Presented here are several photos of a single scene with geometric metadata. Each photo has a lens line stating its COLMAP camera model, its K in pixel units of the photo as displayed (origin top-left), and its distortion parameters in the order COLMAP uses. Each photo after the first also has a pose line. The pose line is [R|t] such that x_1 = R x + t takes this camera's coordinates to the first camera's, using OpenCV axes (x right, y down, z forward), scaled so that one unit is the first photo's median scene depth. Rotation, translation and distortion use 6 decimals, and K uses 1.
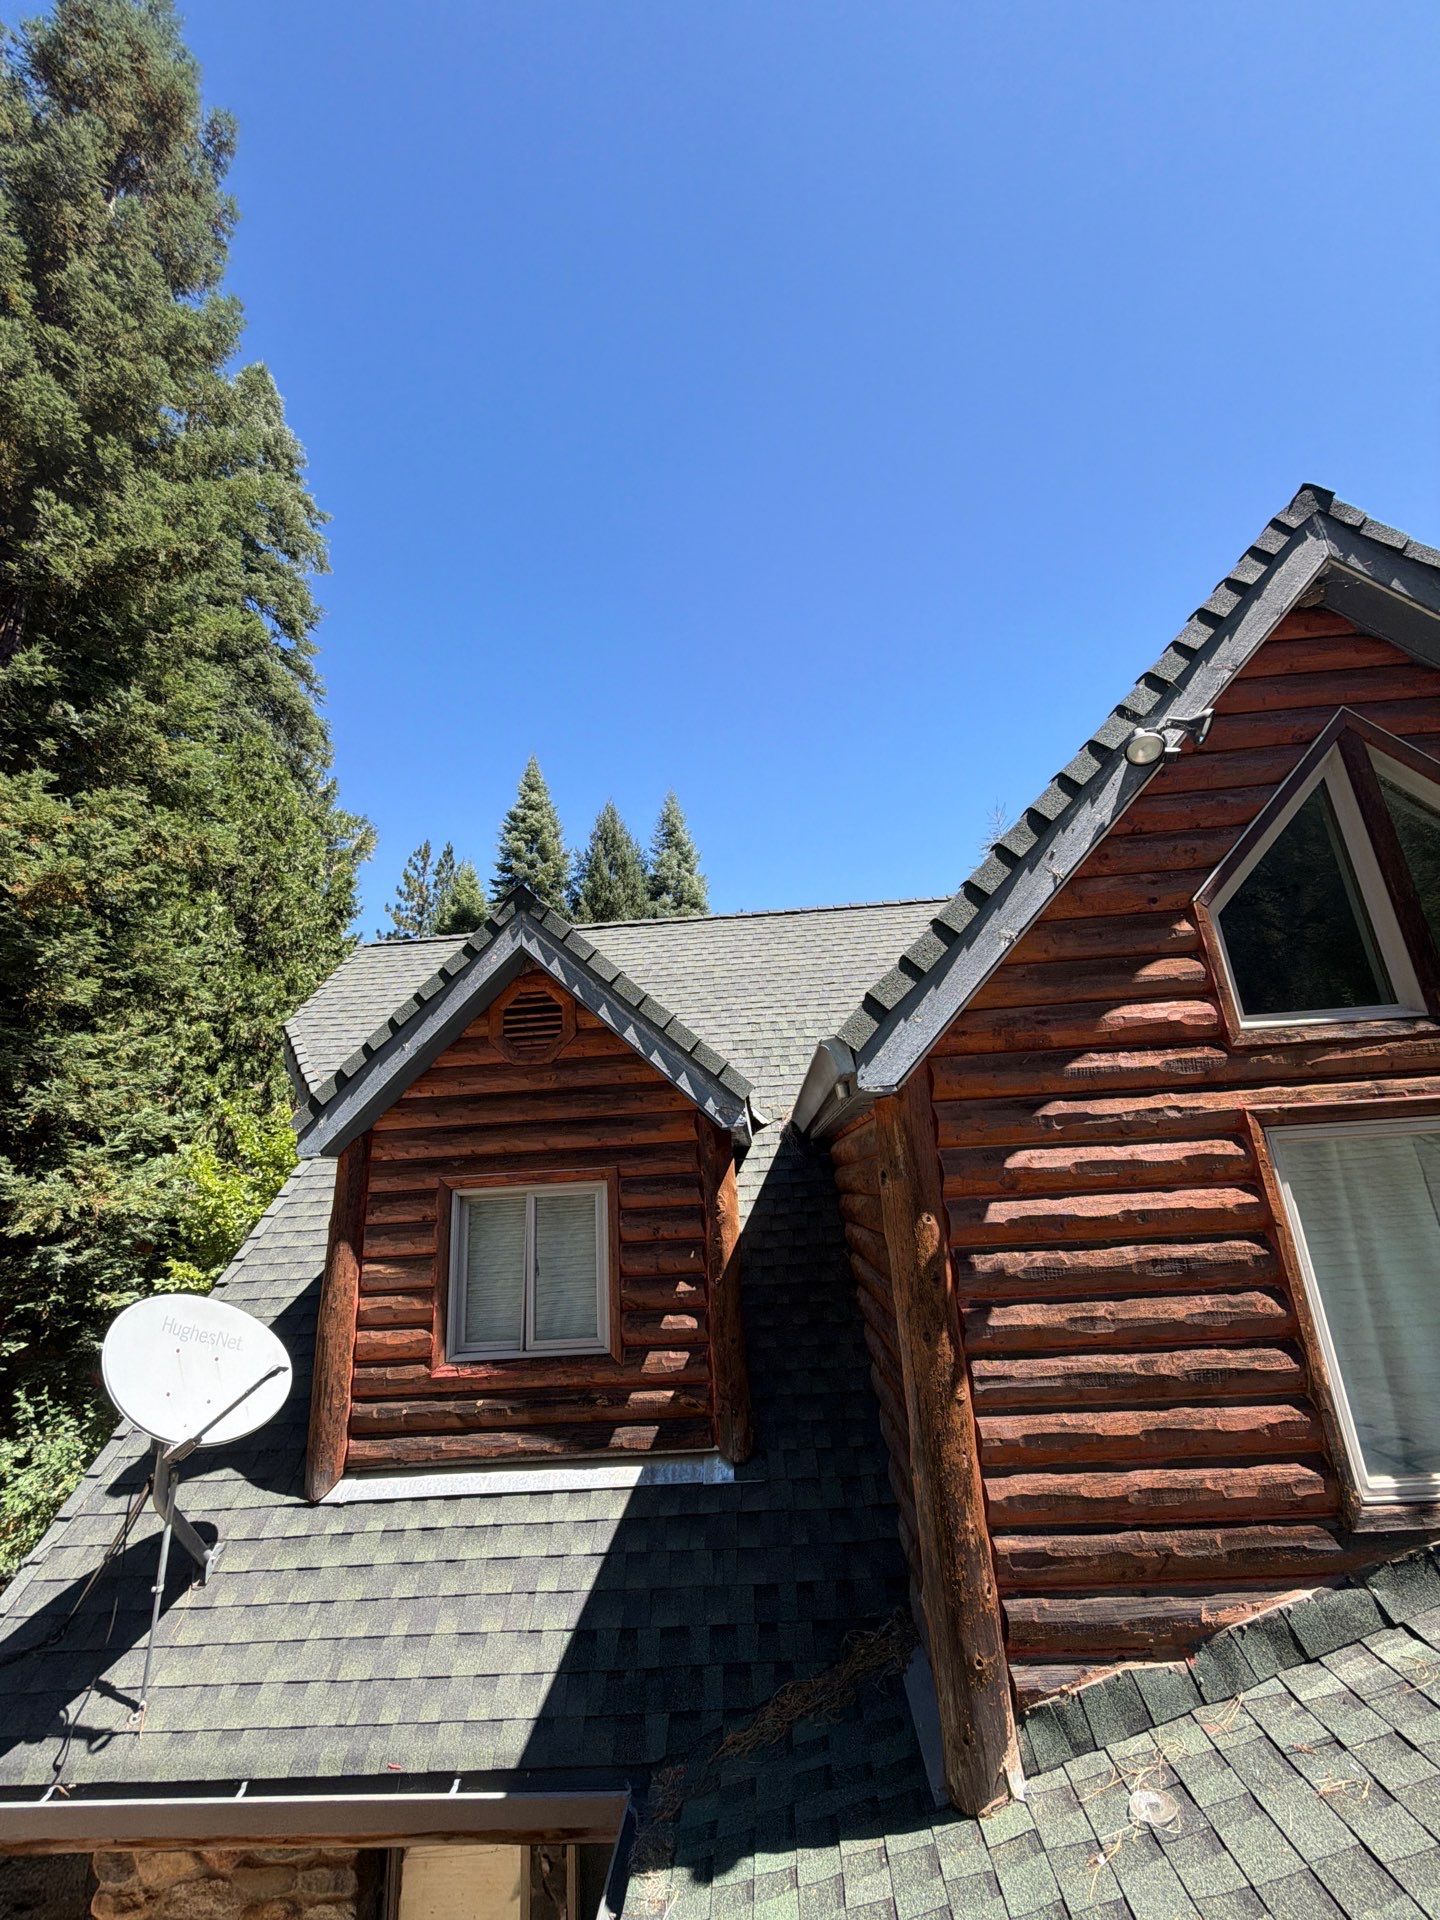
lens RADIAL K [[766.3, 0, 725.4], [0, 766.3, 967.2], [0, 0, 1]] dist [-0.001886, 0.000443]
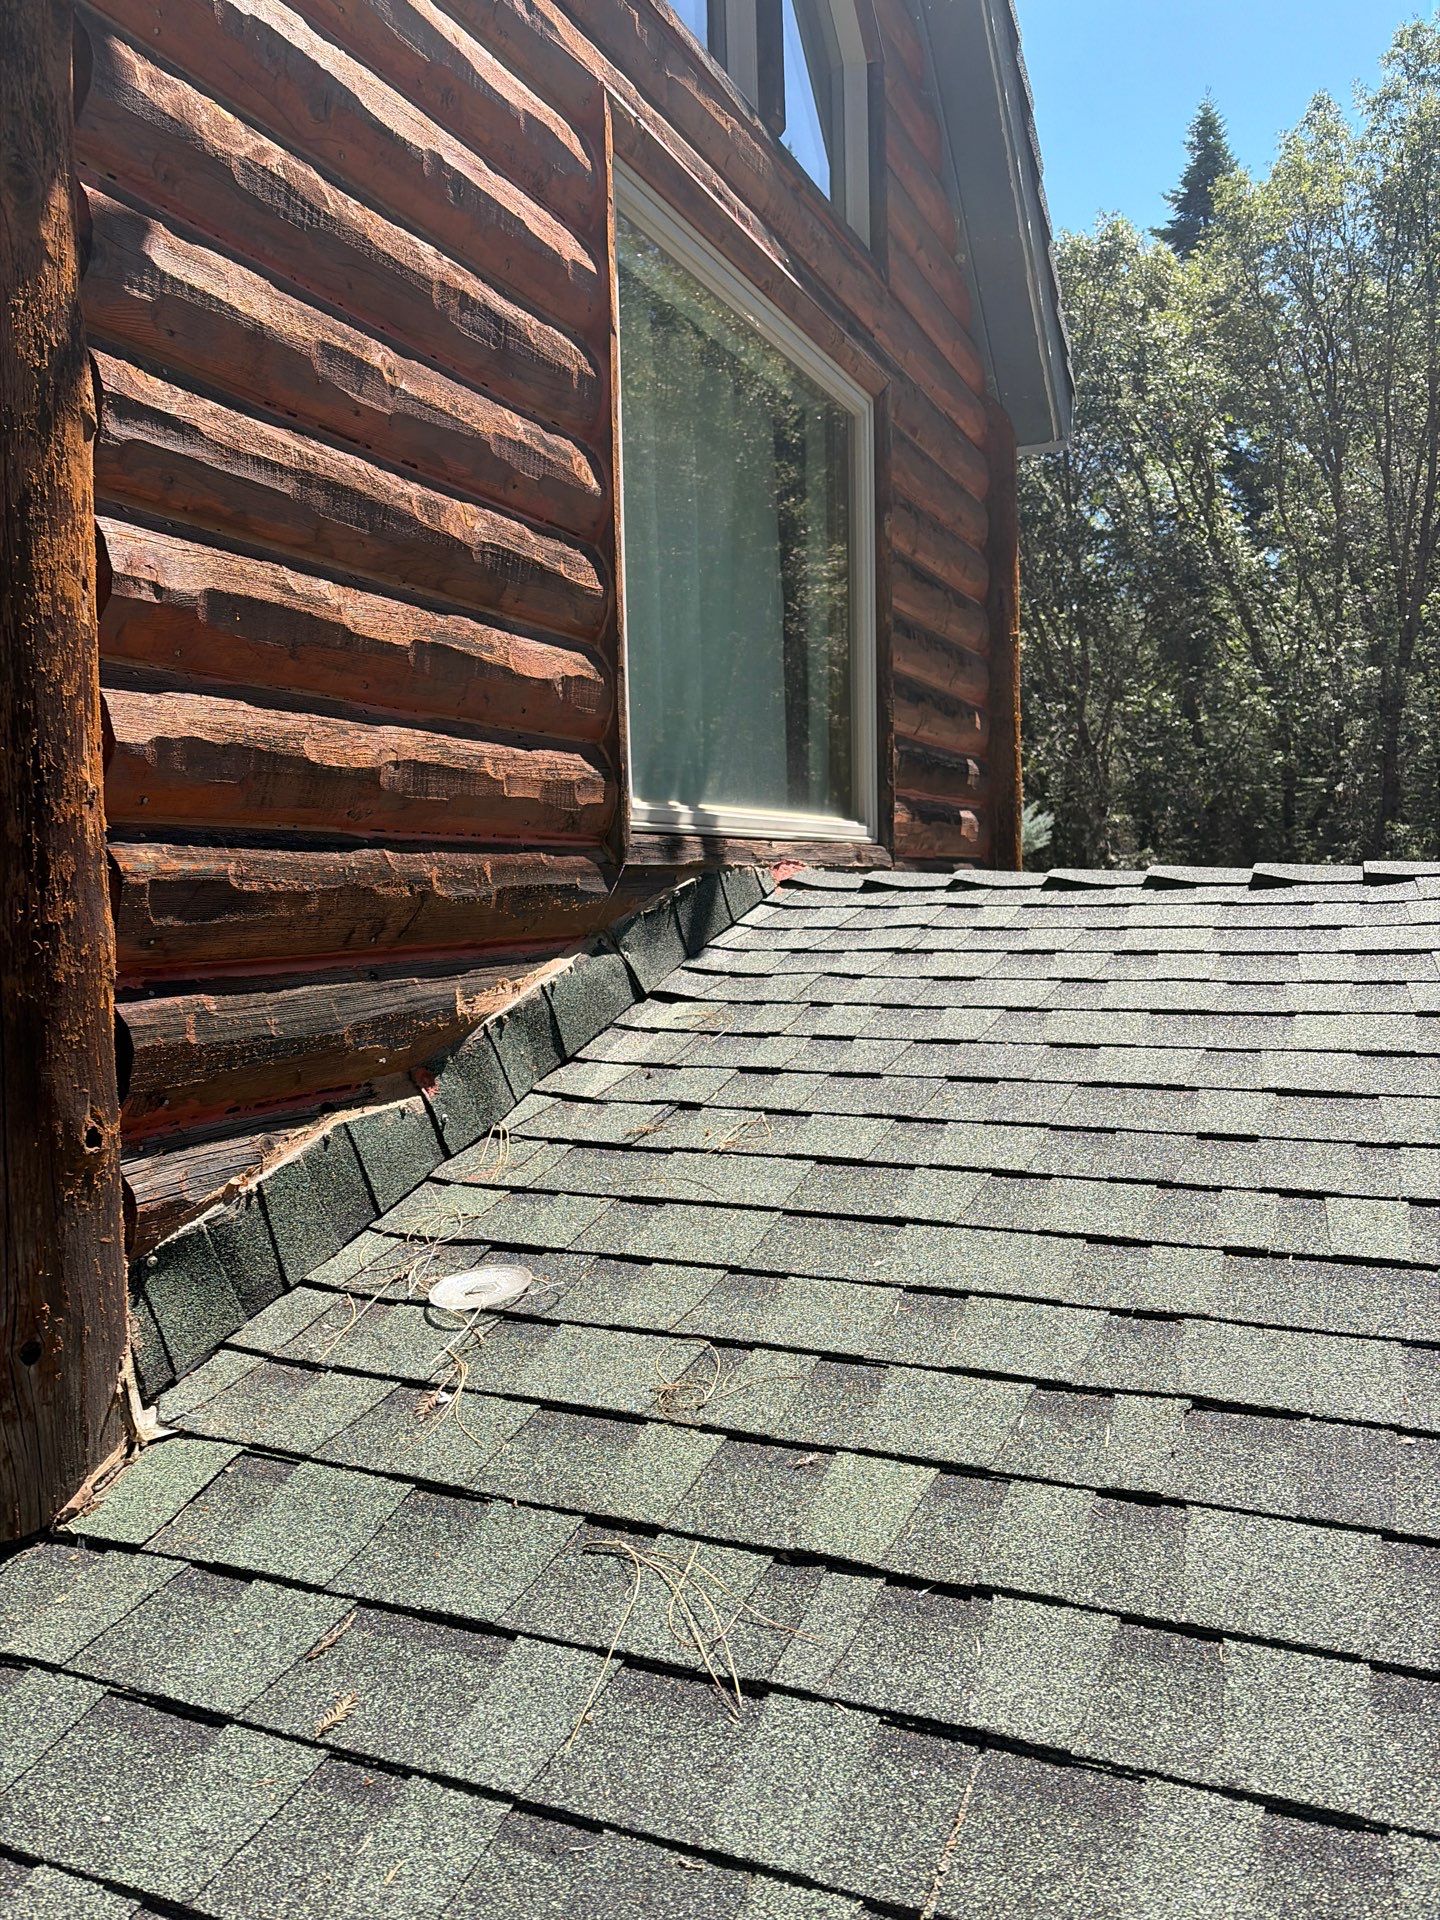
lens RADIAL K [[1443.3, 0, 718.2], [0, 1443.3, 965.0], [0, 0, 1]] dist [0.033948, -0.019844]
pose [[0.356043, 0.002878, 0.934465, -0.138527], [-0.263176, 0.959827, 0.097317, 0.636198], [-0.896645, -0.280578, 0.342497, 0.509955]]
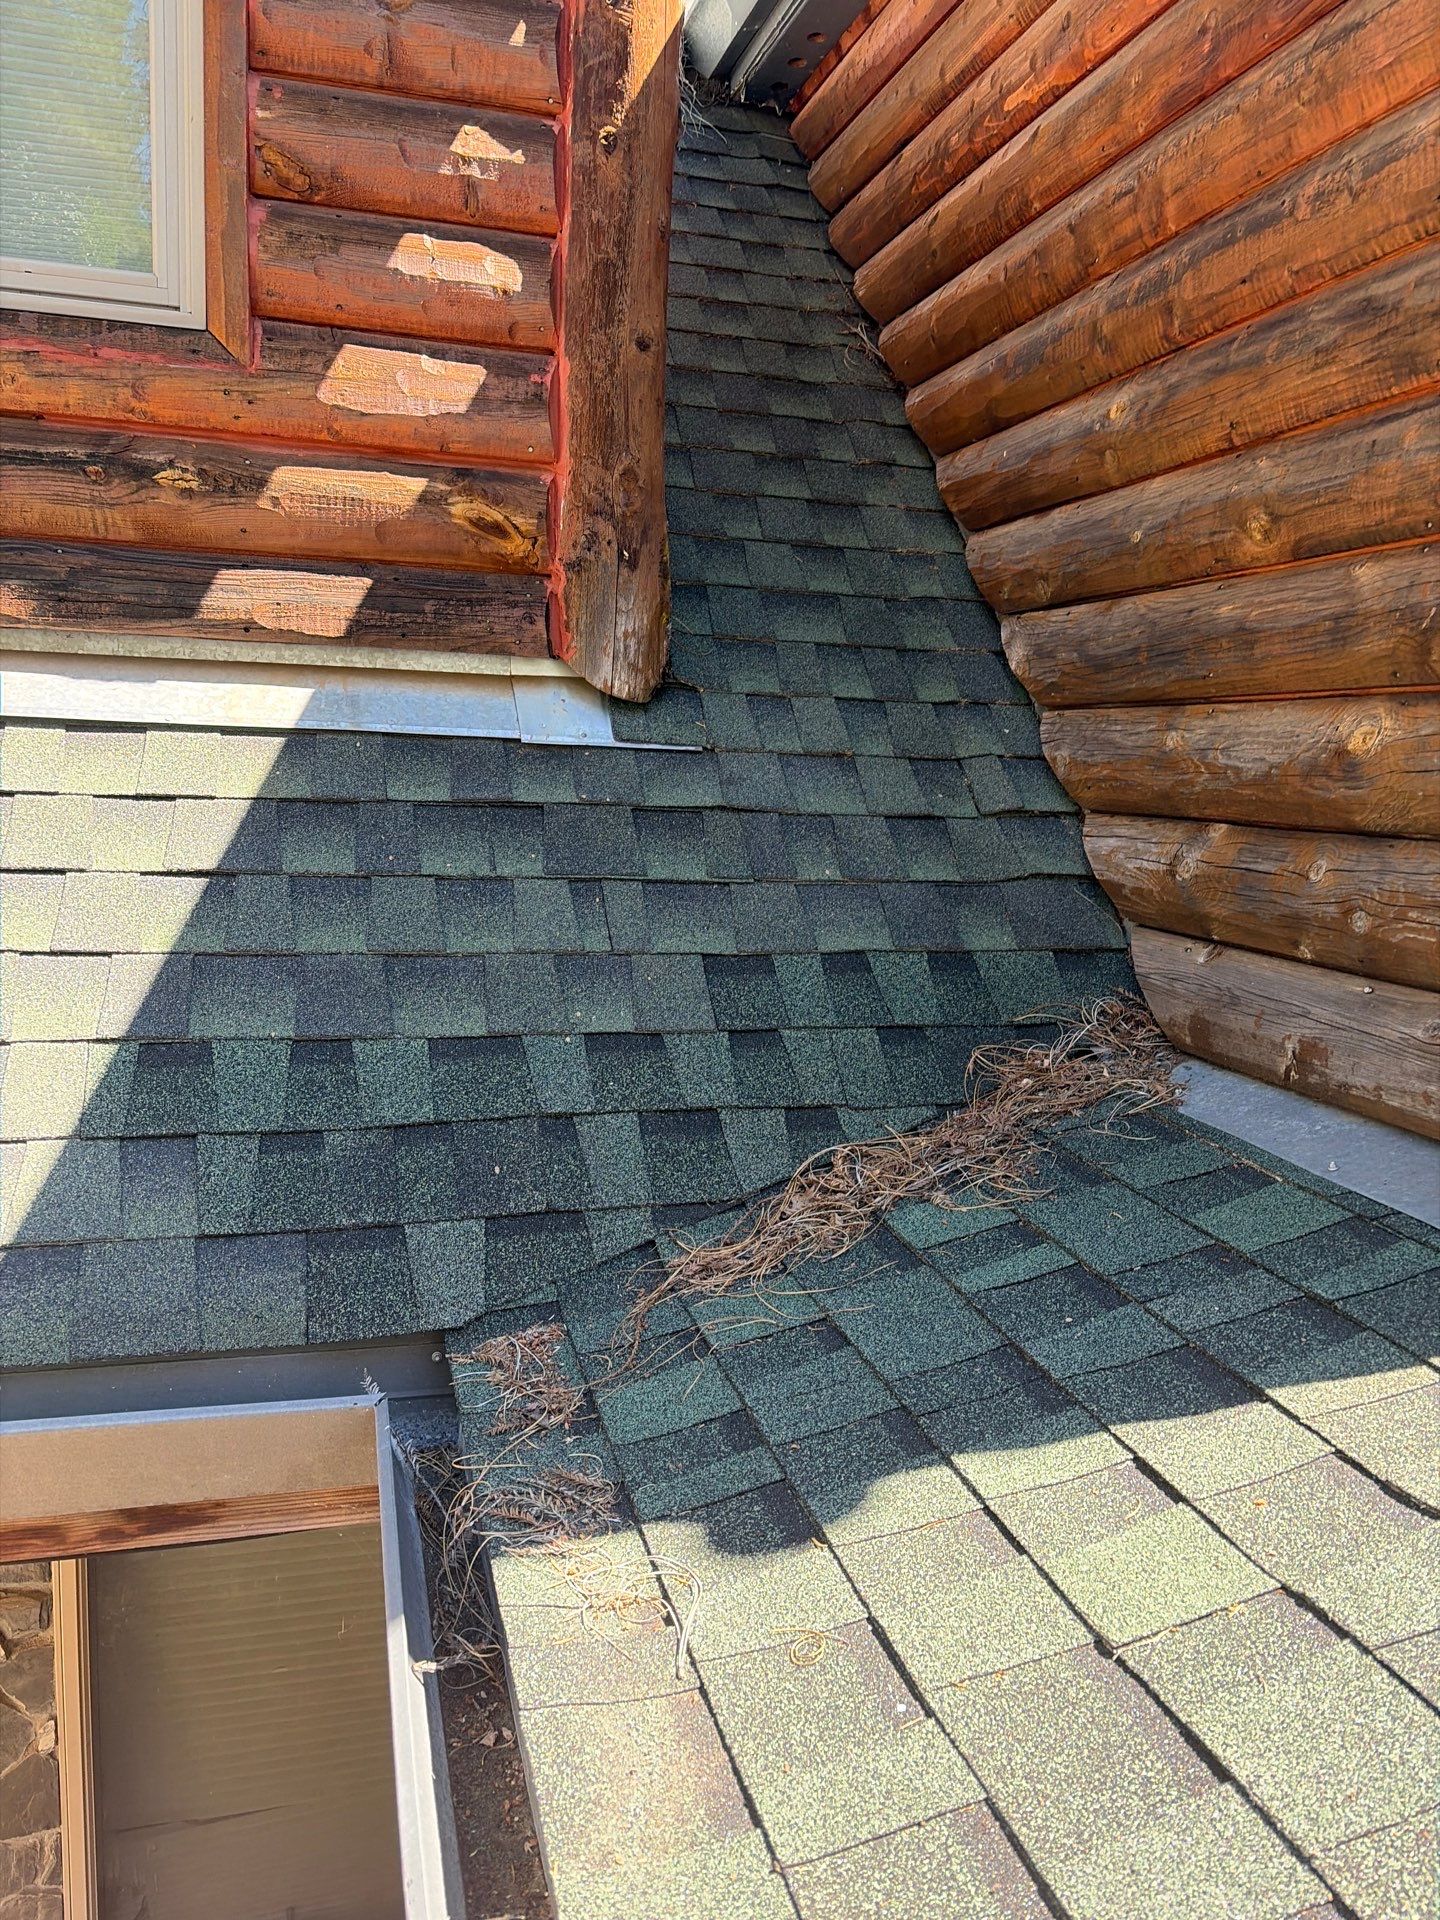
lens RADIAL K [[1443.3, 0, 738.0], [0, 1443.3, 966.8], [0, 0, 1]] dist [0.033948, -0.019844]
pose [[0.938114, 0.048344, 0.342935, -0.212910], [-0.187511, 0.903415, 0.385592, 0.727526], [-0.291172, -0.426033, 0.856572, 0.578647]]
